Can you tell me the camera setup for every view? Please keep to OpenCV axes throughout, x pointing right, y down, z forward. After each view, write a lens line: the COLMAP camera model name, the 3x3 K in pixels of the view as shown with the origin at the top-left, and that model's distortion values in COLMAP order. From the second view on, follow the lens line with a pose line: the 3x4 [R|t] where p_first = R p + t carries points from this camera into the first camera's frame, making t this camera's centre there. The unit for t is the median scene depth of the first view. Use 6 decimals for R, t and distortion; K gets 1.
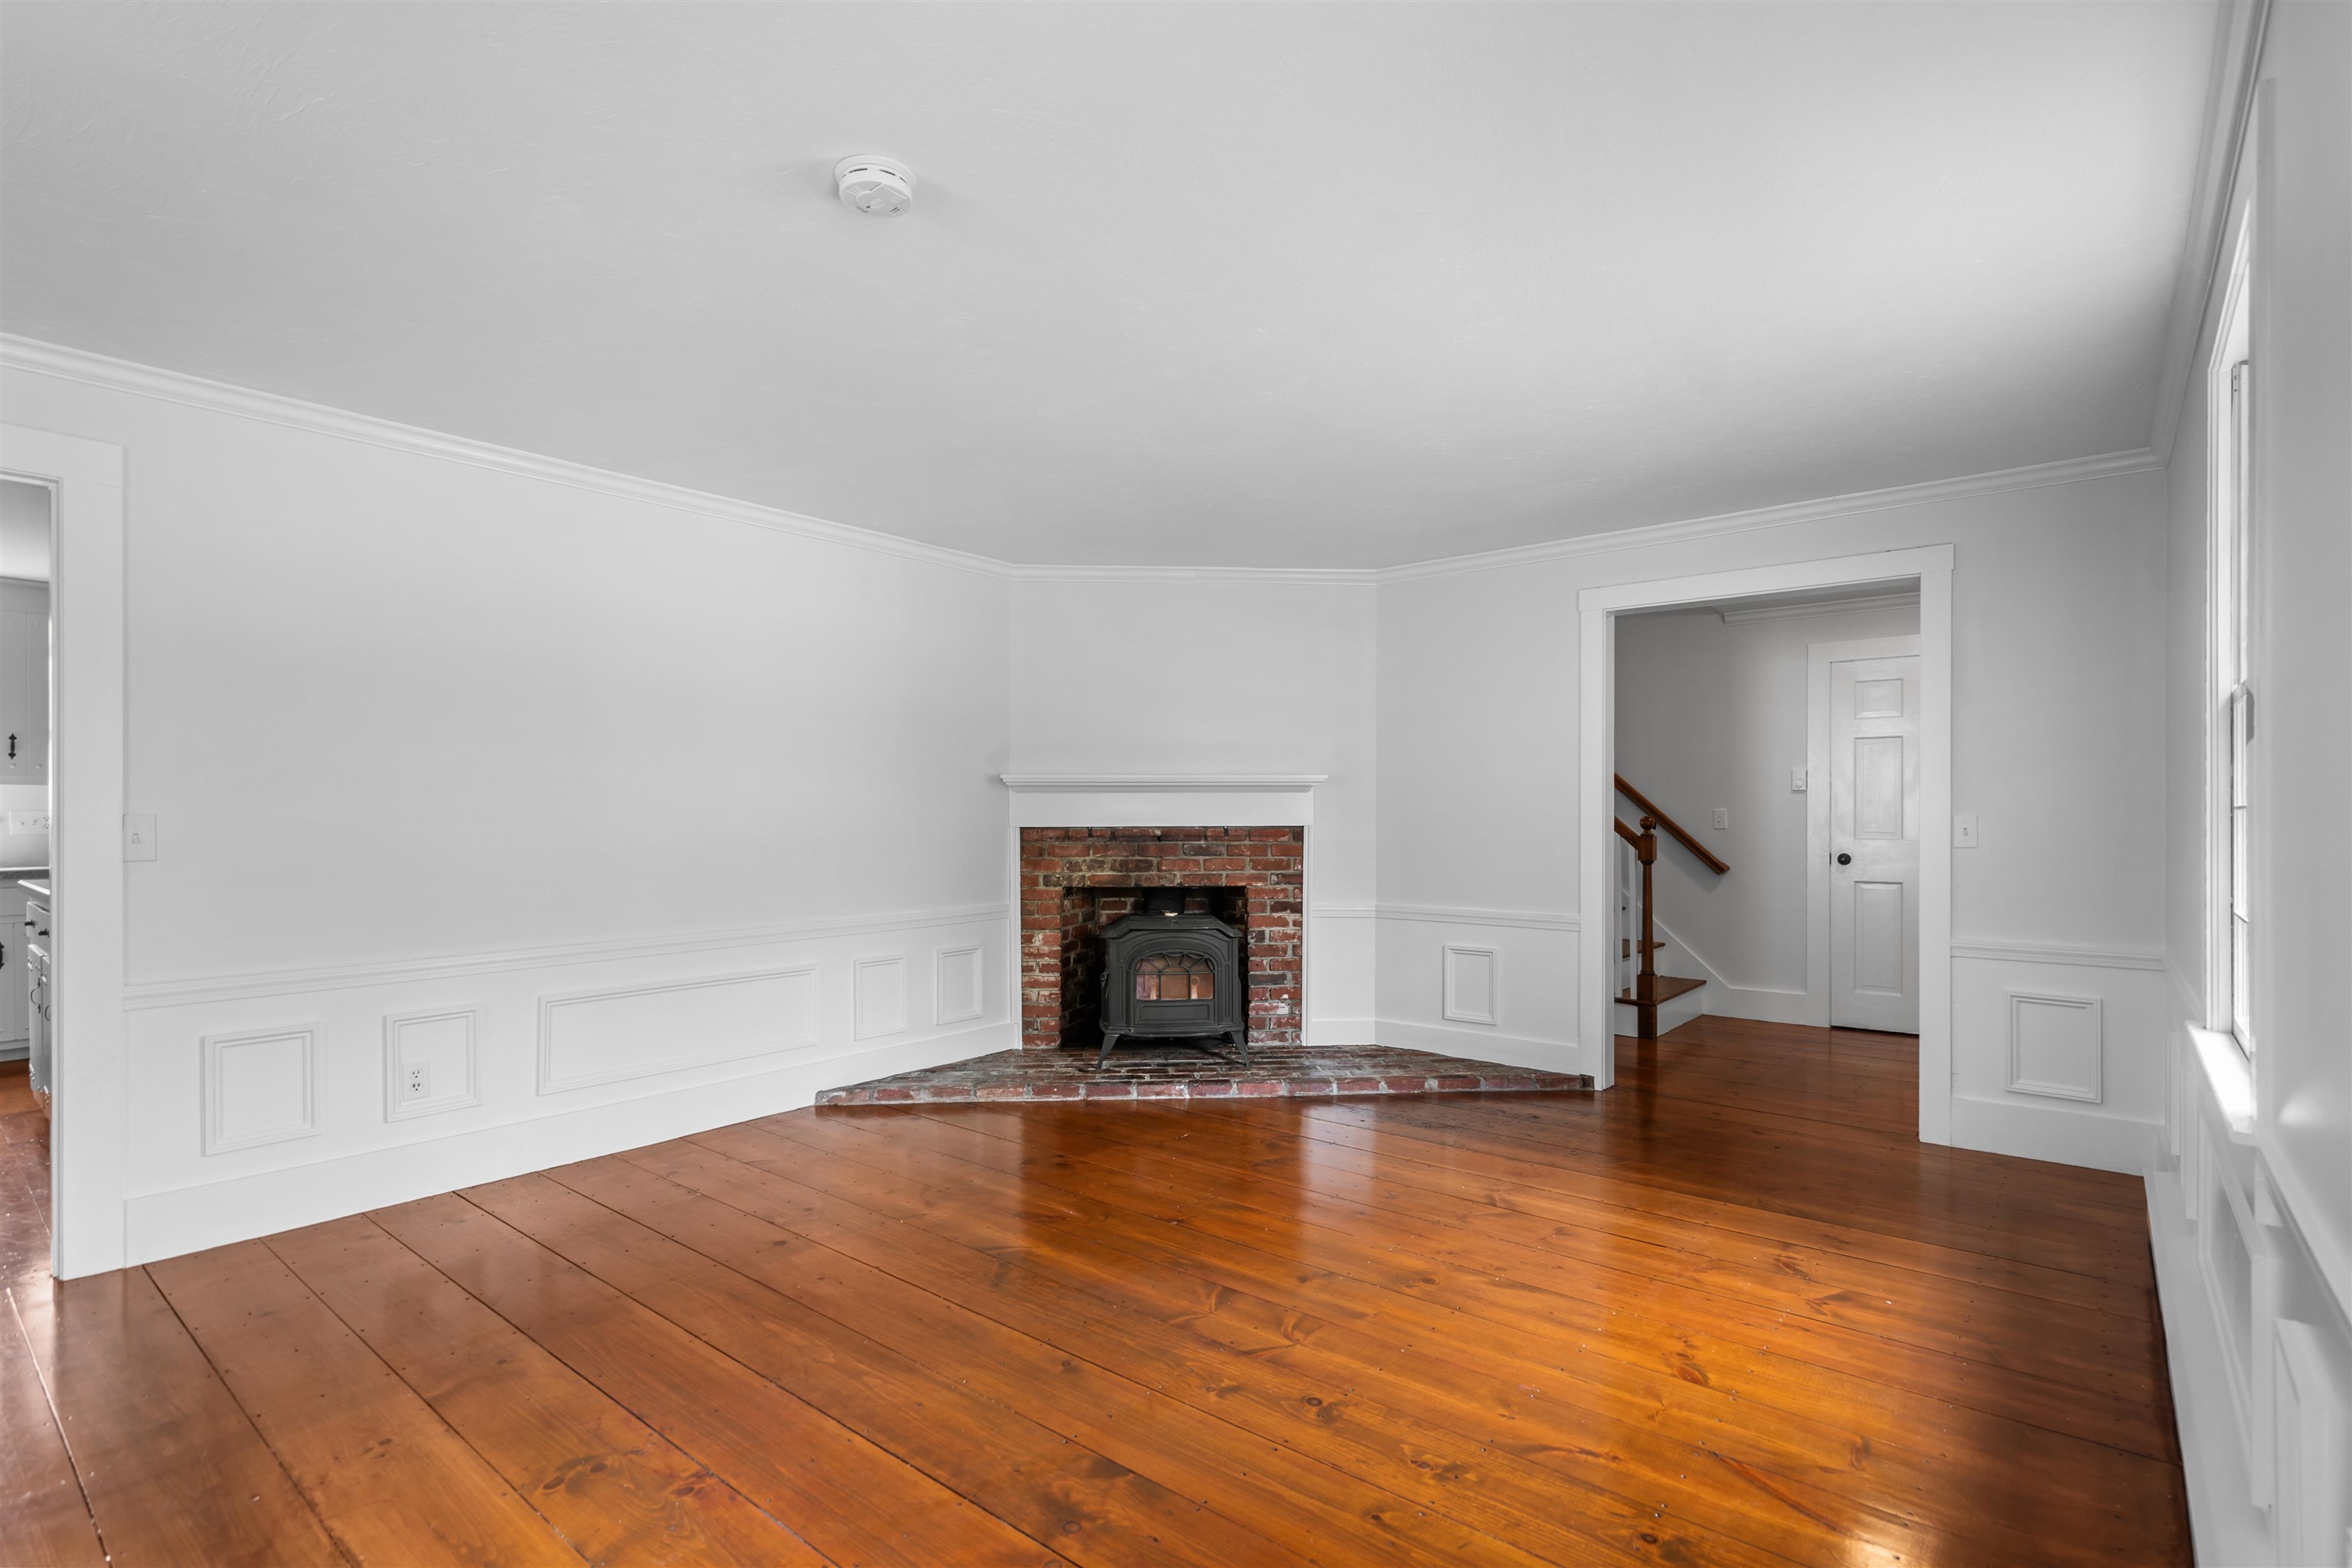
lens RADIAL K [[1107.2, 0, 1180.7], [0, 1107.2, 820.3], [0, 0, 1]] dist [0.000858, 0.000258]
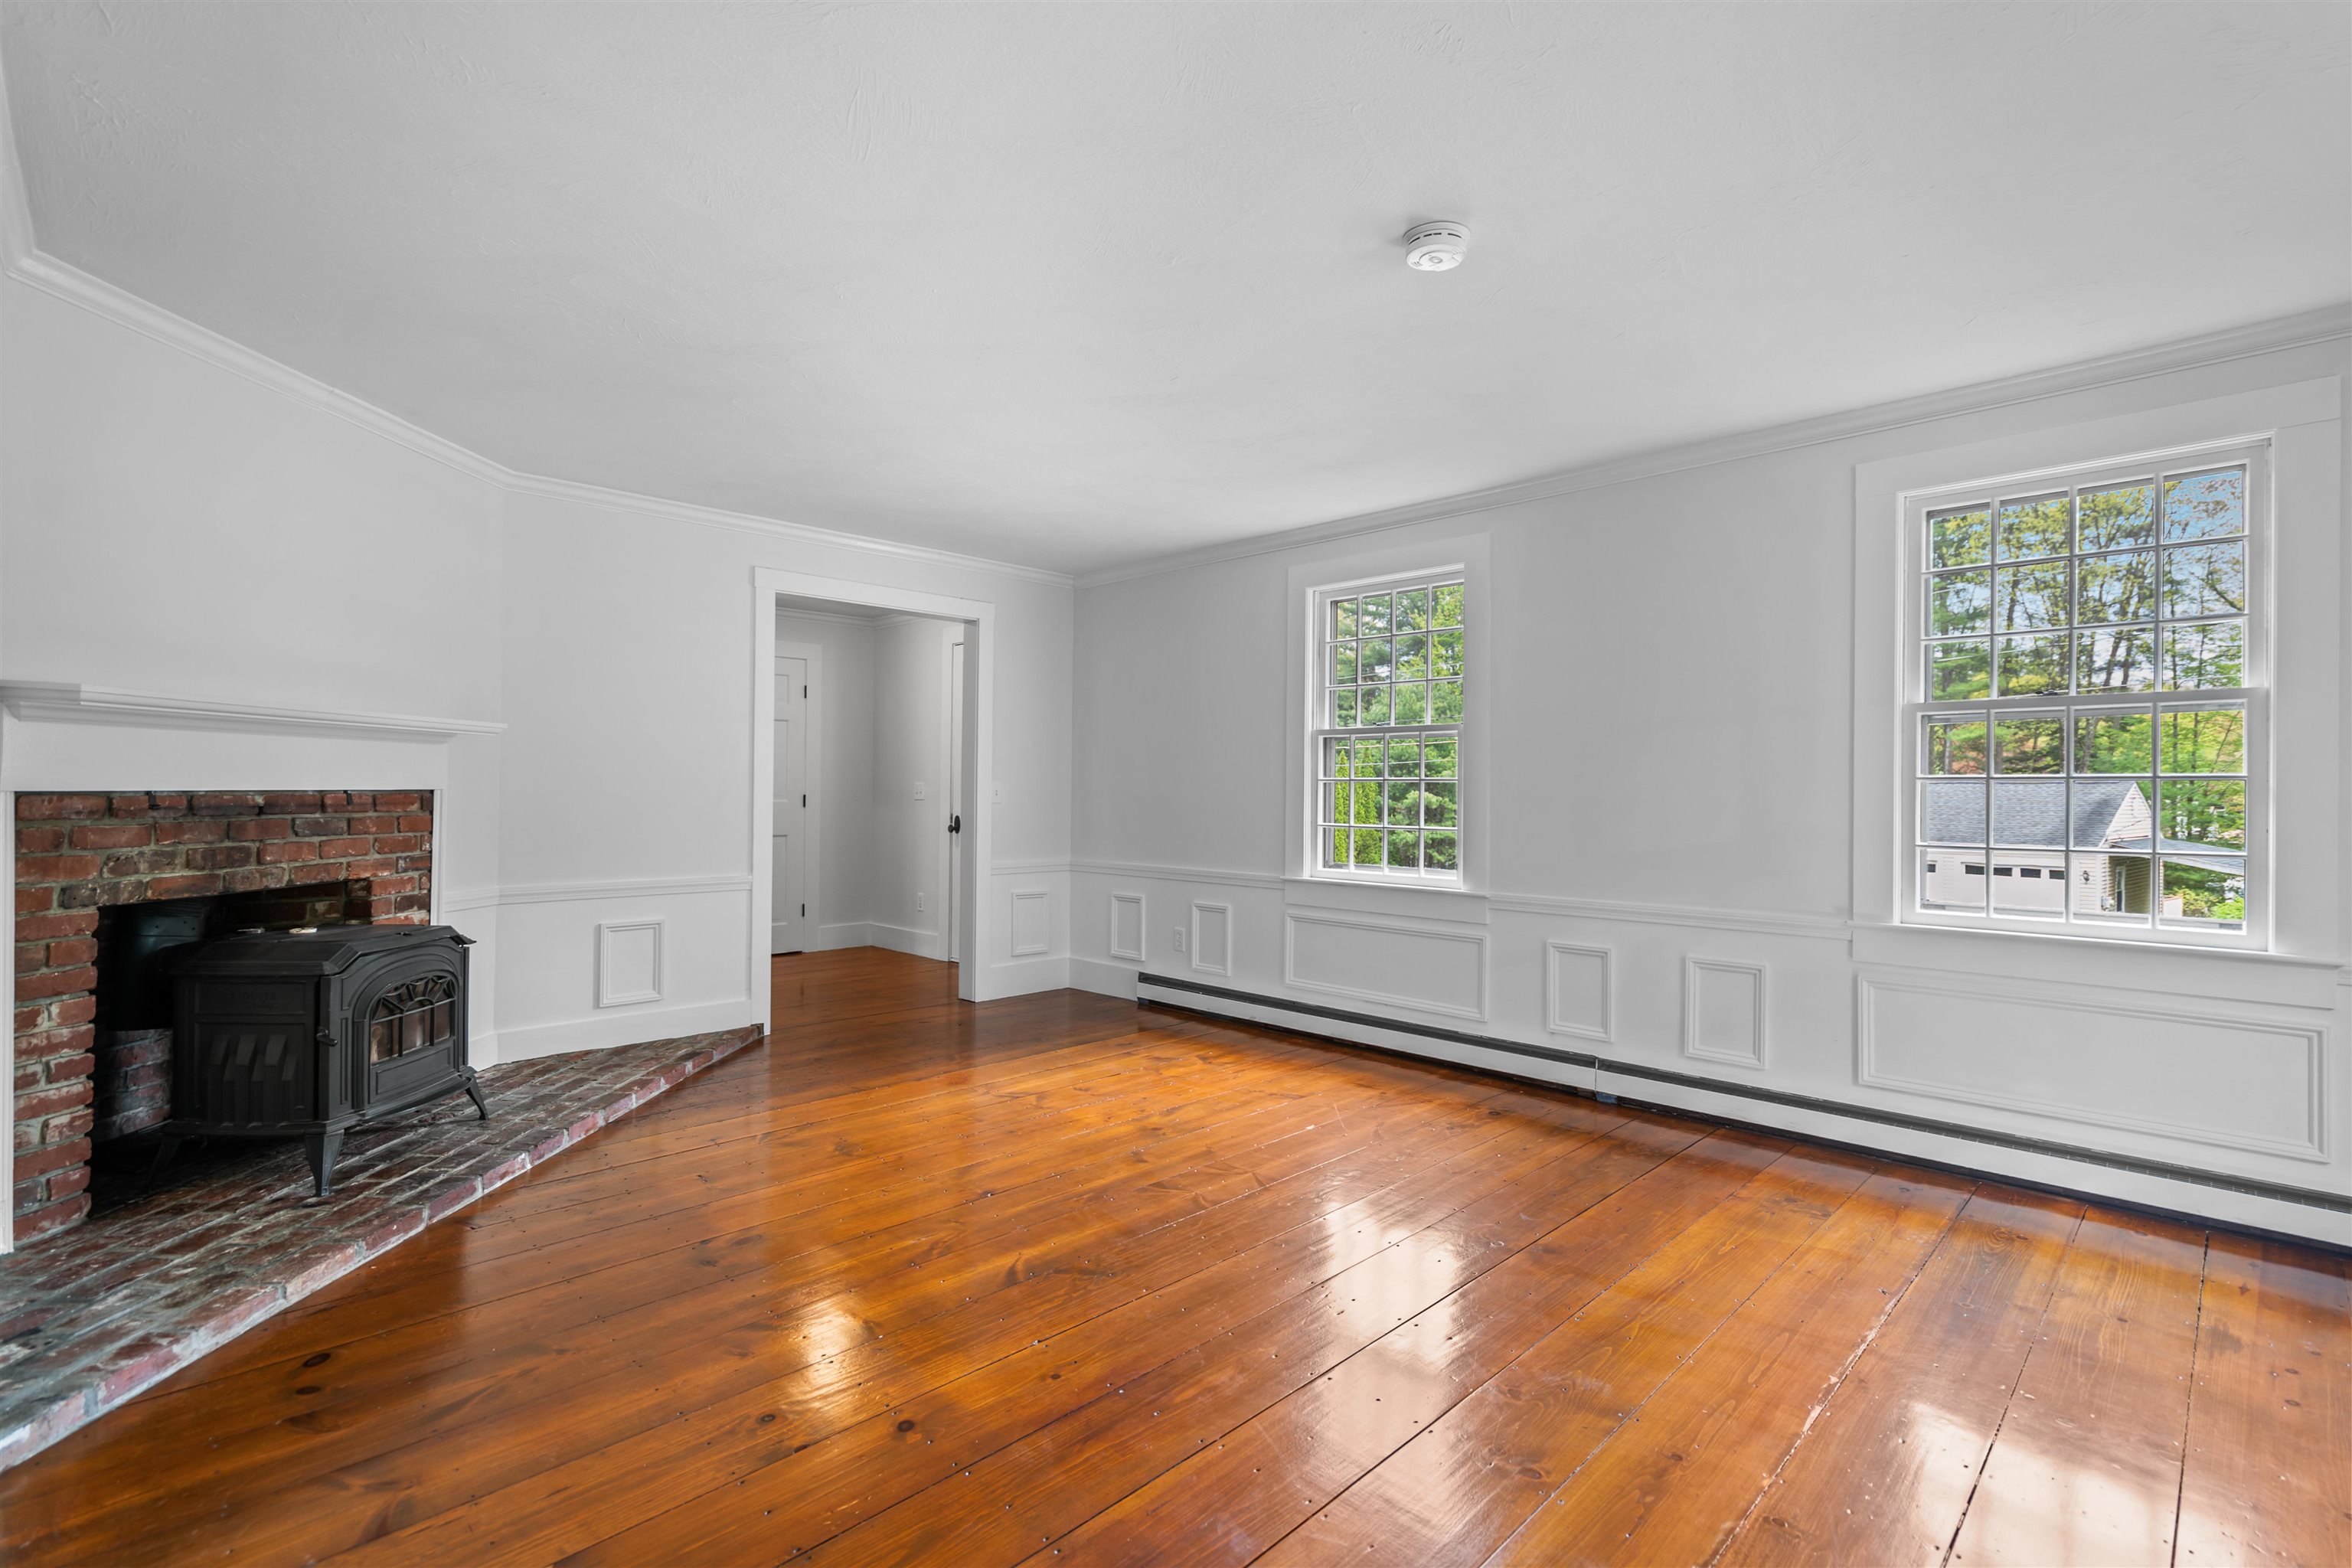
lens RADIAL K [[1082.5, 0, 1169.7], [0, 1082.5, 788.7], [0, 0, 1]] dist [0.000570, 0.001080]
pose [[0.103377, 0.002013, 0.994640, -0.583301], [-0.001476, 0.999997, -0.001870, 0.005244], [-0.994641, -0.001275, 0.103380, 0.464436]]
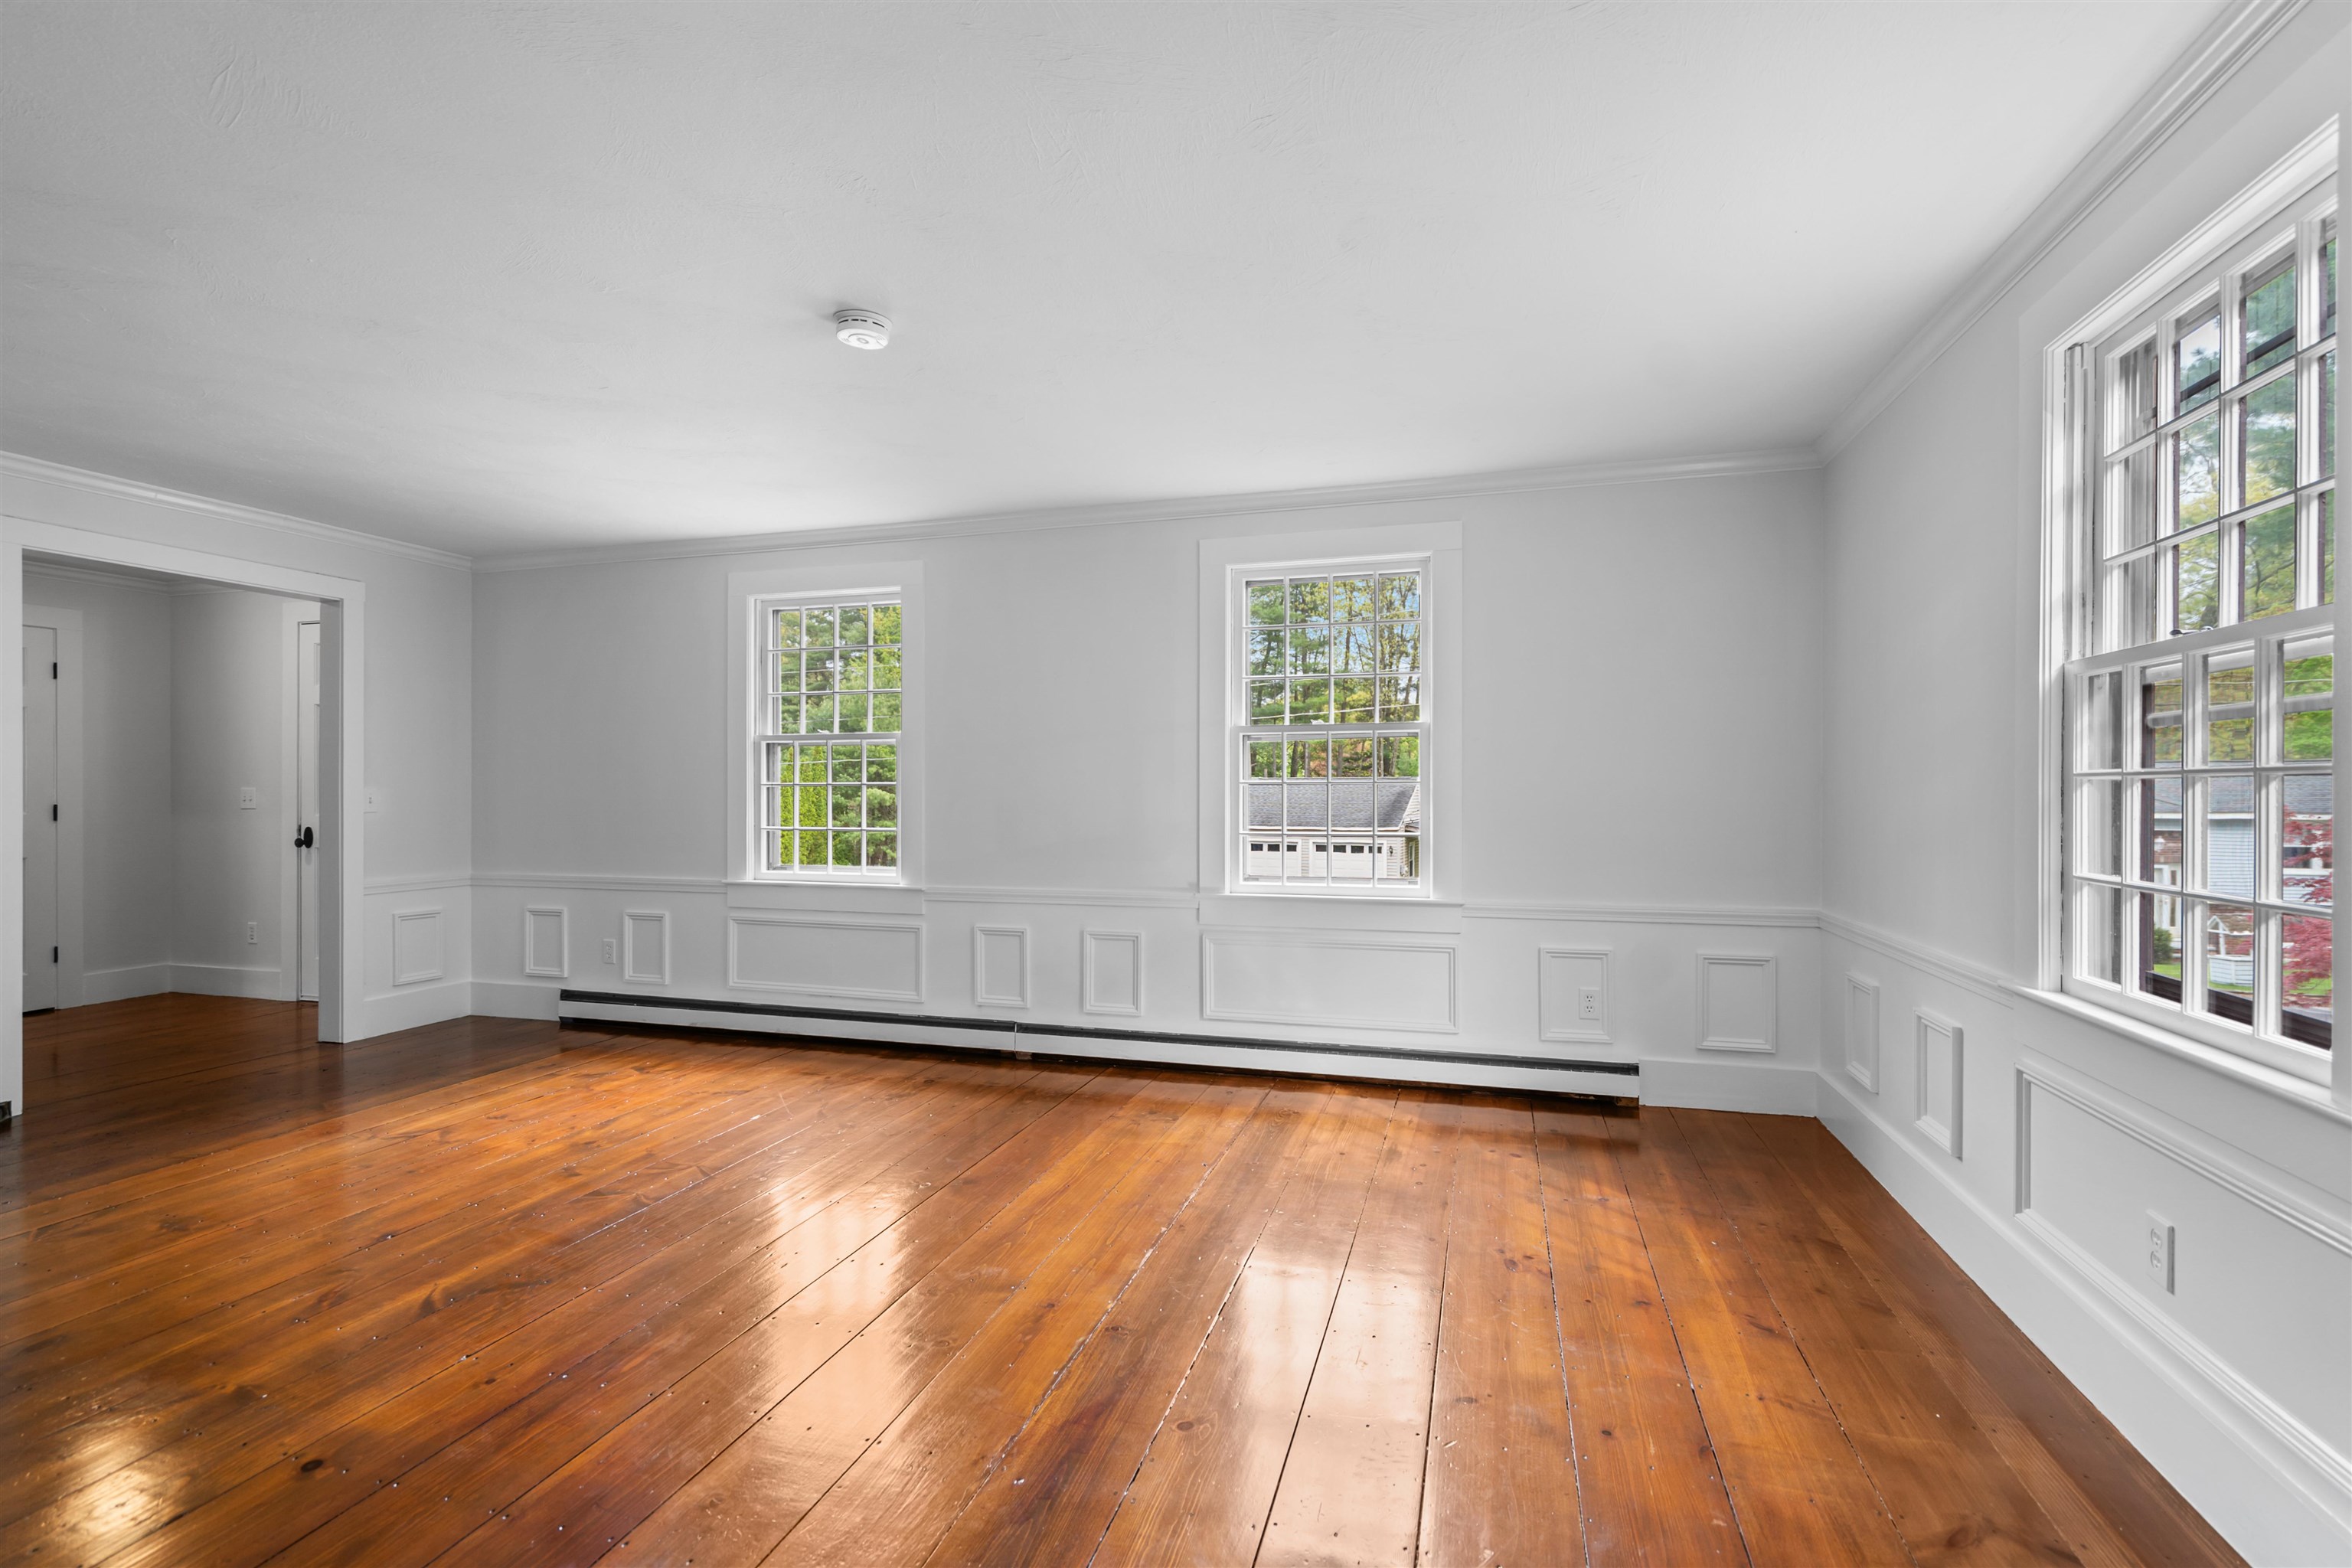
lens RADIAL K [[1082.5, 0, 1169.7], [0, 1082.5, 788.7], [0, 0, 1]] dist [0.000570, 0.001080]
pose [[-0.381495, 0.000100, 0.924371, -0.666608], [0.006365, 0.999977, 0.002519, -0.000924], [-0.924349, 0.006844, -0.381486, 0.465046]]
